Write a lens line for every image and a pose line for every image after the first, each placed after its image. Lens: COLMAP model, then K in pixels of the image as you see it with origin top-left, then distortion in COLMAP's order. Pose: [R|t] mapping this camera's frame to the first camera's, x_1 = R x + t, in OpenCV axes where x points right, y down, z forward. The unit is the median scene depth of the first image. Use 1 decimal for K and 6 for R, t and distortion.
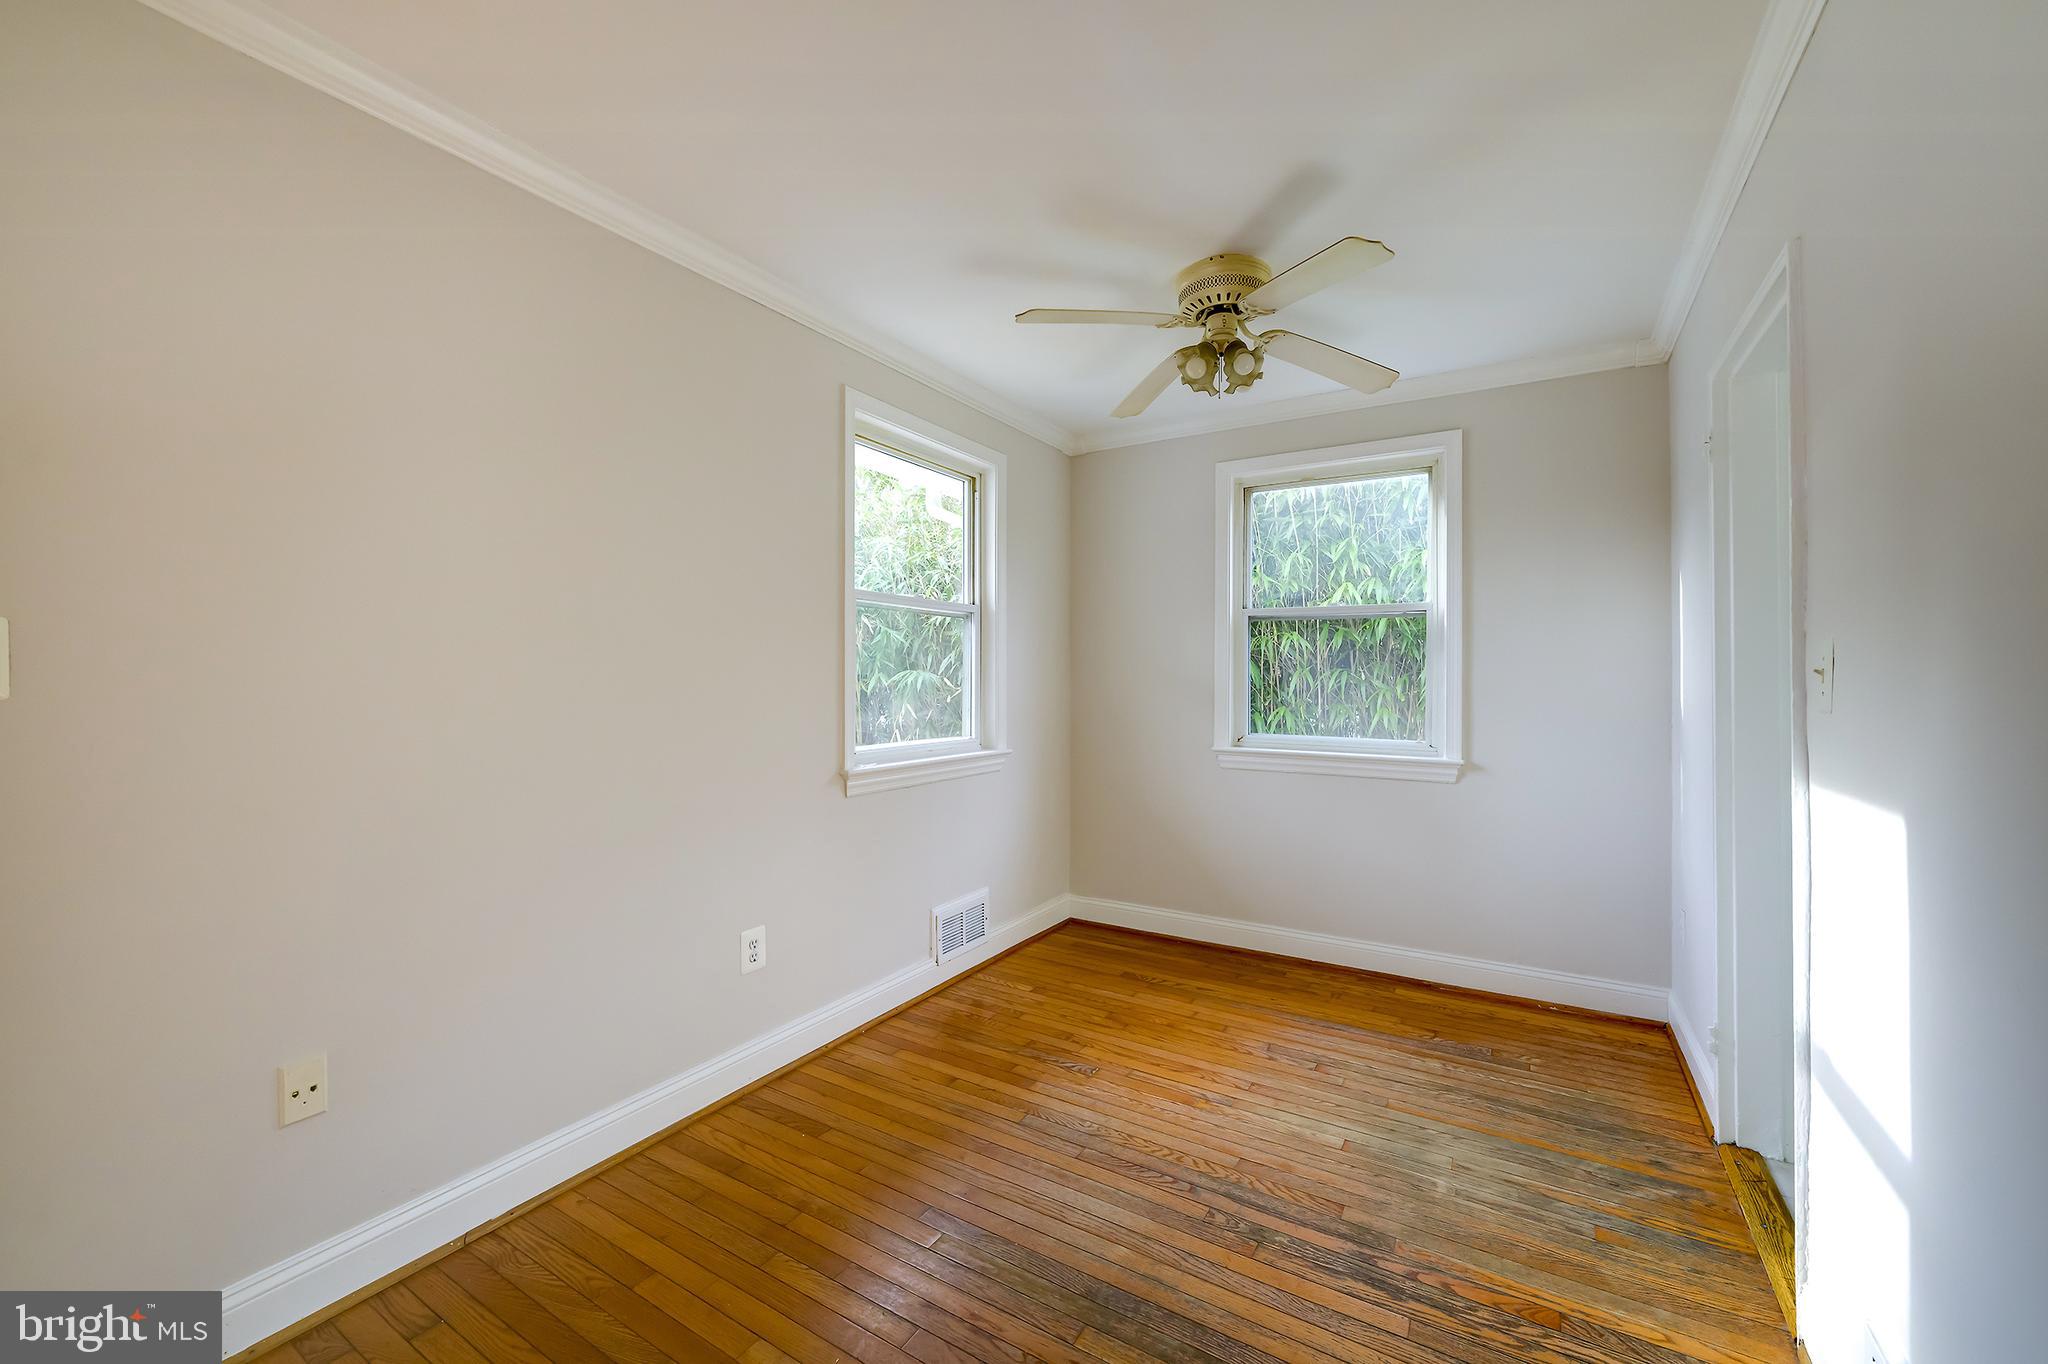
lens RADIAL K [[823.2, 0, 1020.5], [0, 823.2, 679.7], [0, 0, 1]] dist [-0.001406, 0.000118]
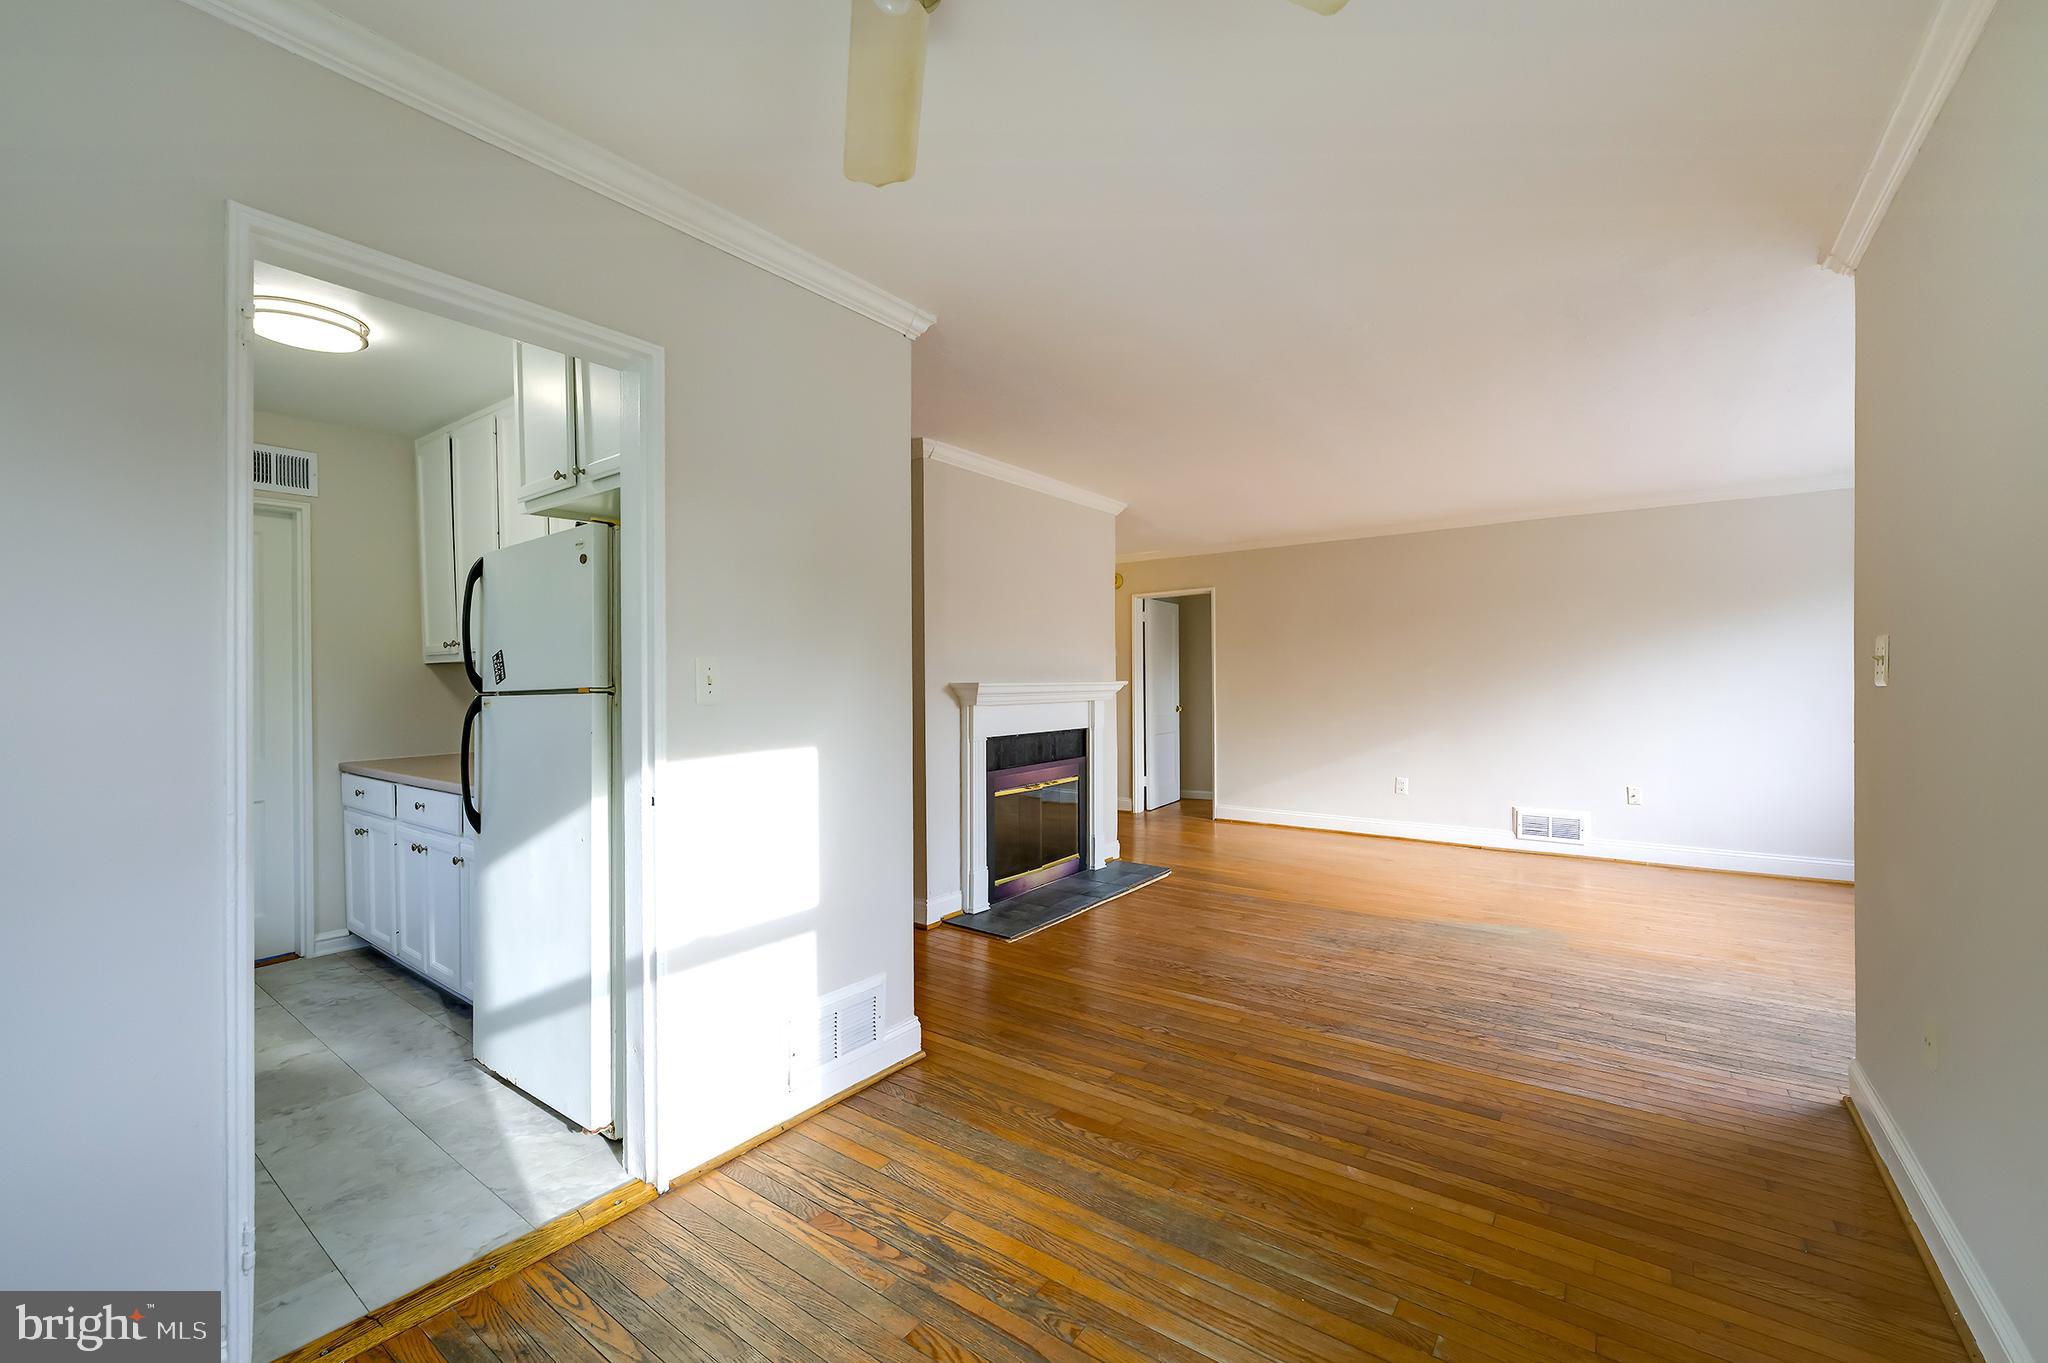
lens RADIAL K [[825.1, 0, 1029.7], [0, 825.1, 677.7], [0, 0, 1]] dist [-0.002770, -0.000144]
pose [[-0.997163, 0.009559, 0.074665, 0.226454], [0.009397, 0.999953, -0.002526, 0.001404], [-0.074685, -0.001817, -0.997205, 1.975929]]
